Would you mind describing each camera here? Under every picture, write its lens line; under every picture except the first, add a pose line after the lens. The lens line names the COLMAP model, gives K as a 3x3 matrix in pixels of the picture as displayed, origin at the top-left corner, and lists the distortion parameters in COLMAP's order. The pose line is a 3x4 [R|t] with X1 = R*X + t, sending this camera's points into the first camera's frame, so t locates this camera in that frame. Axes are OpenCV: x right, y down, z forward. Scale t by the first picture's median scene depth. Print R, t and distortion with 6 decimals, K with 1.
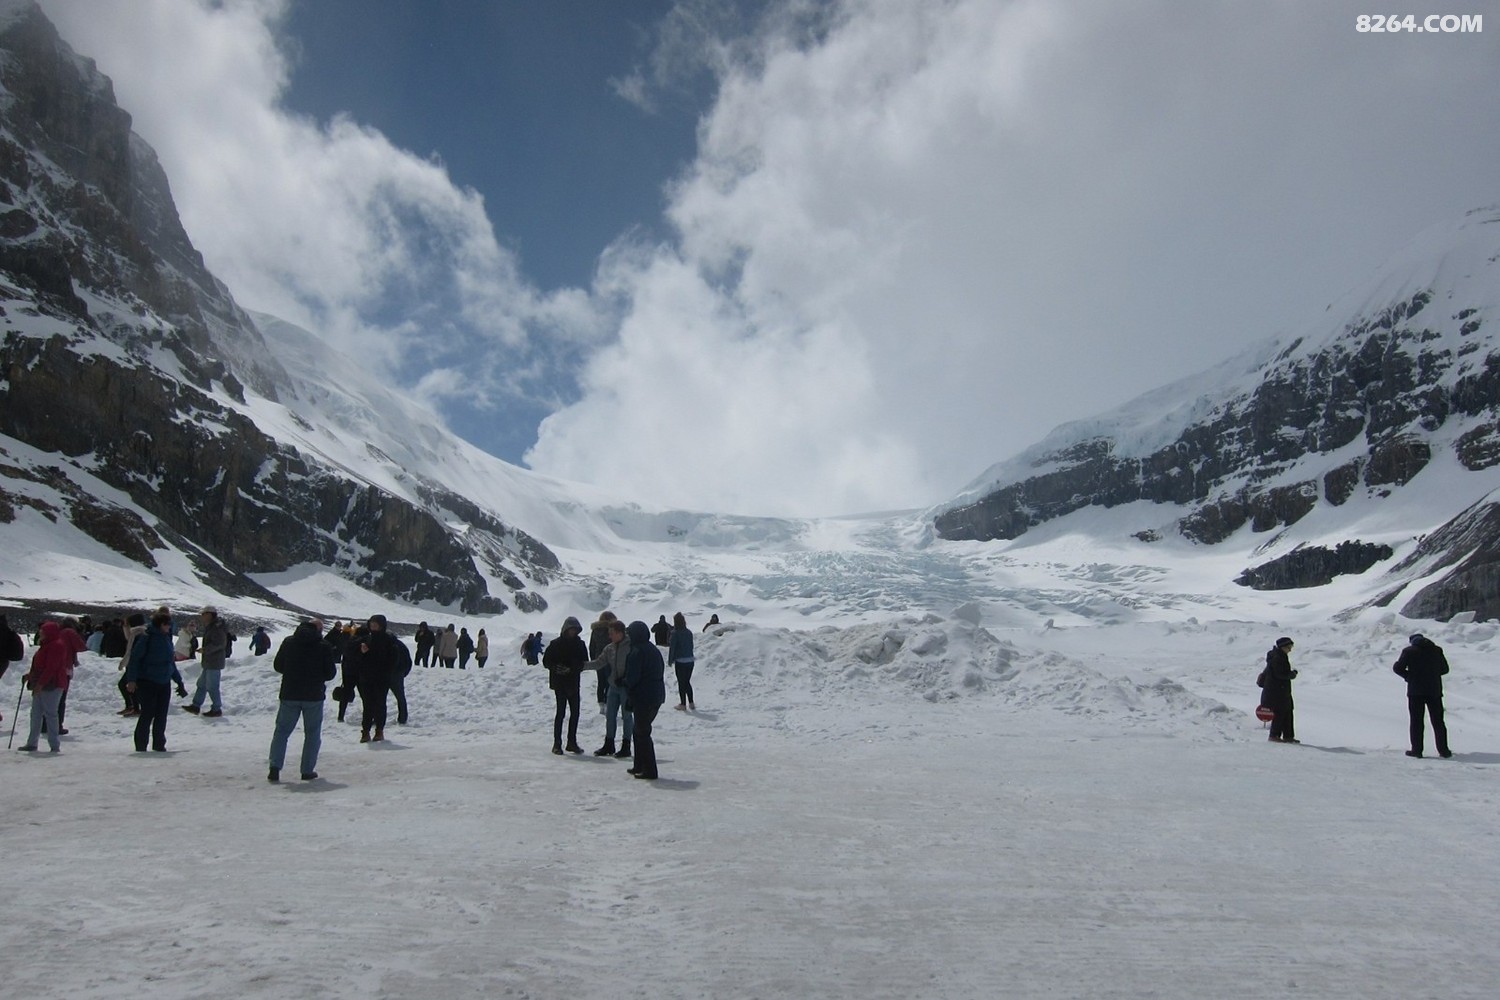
lens RADIAL K [[1275.1, 0, 750.0], [0, 1275.1, 500.0], [0, 0, 1]] dist [-0.075090, 0.056150]
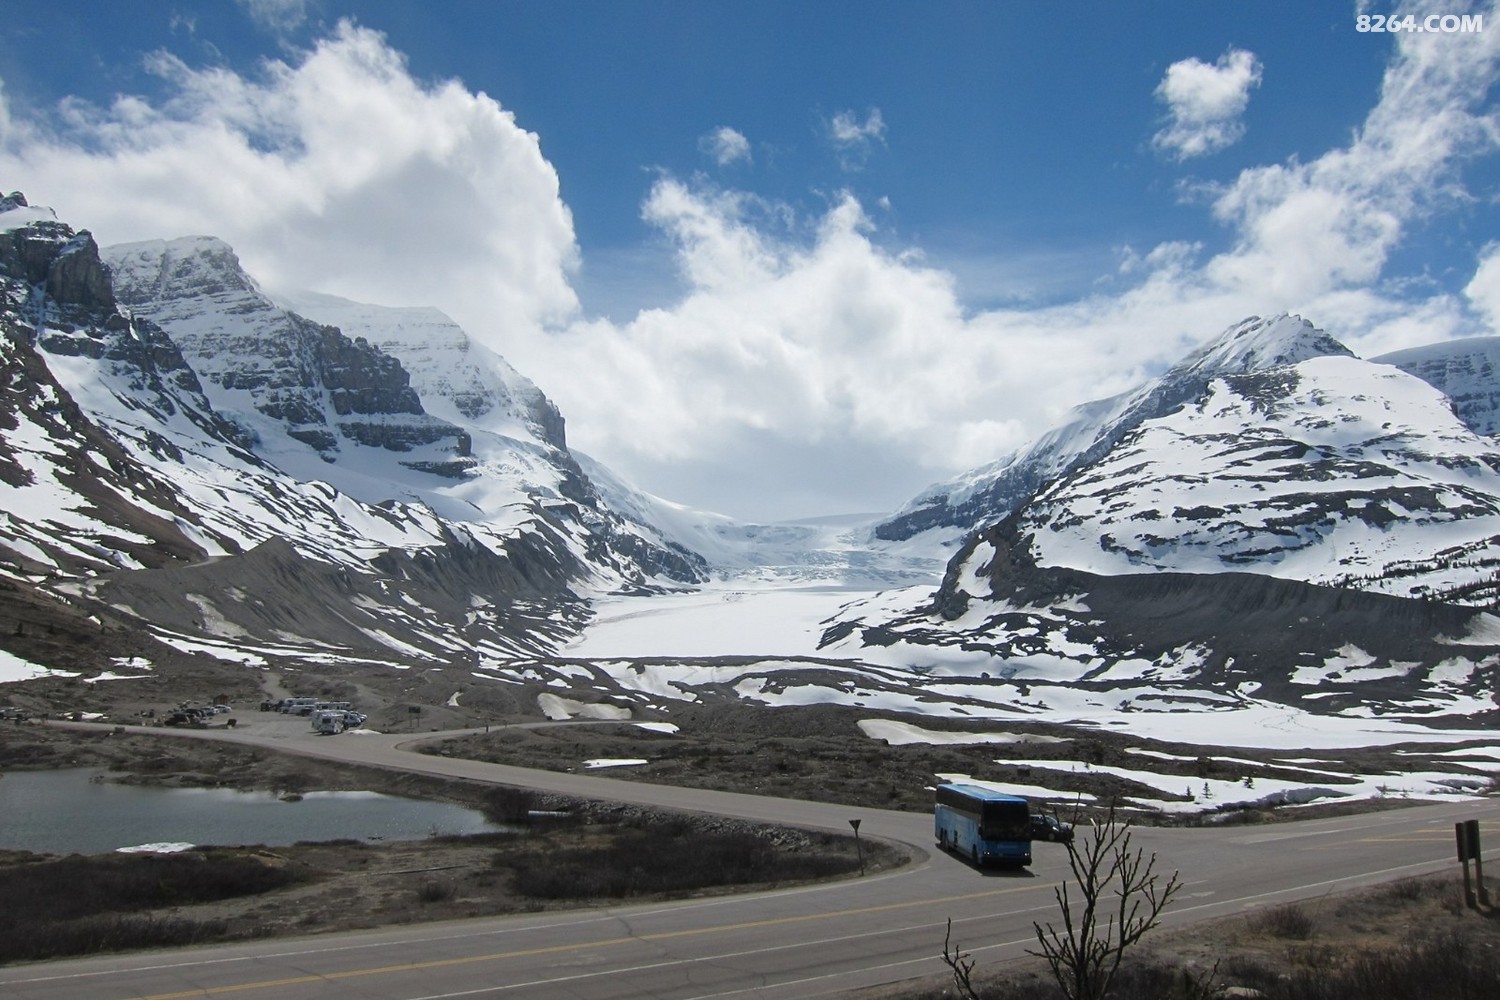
lens RADIAL K [[1275.1, 0, 750.0], [0, 1275.1, 500.0], [0, 0, 1]] dist [-0.075090, 0.056150]
pose [[0.997890, -0.015284, -0.063109, 0.094863], [0.018088, 0.998863, 0.044117, -0.163269], [0.062363, -0.045165, 0.997031, -1.383998]]
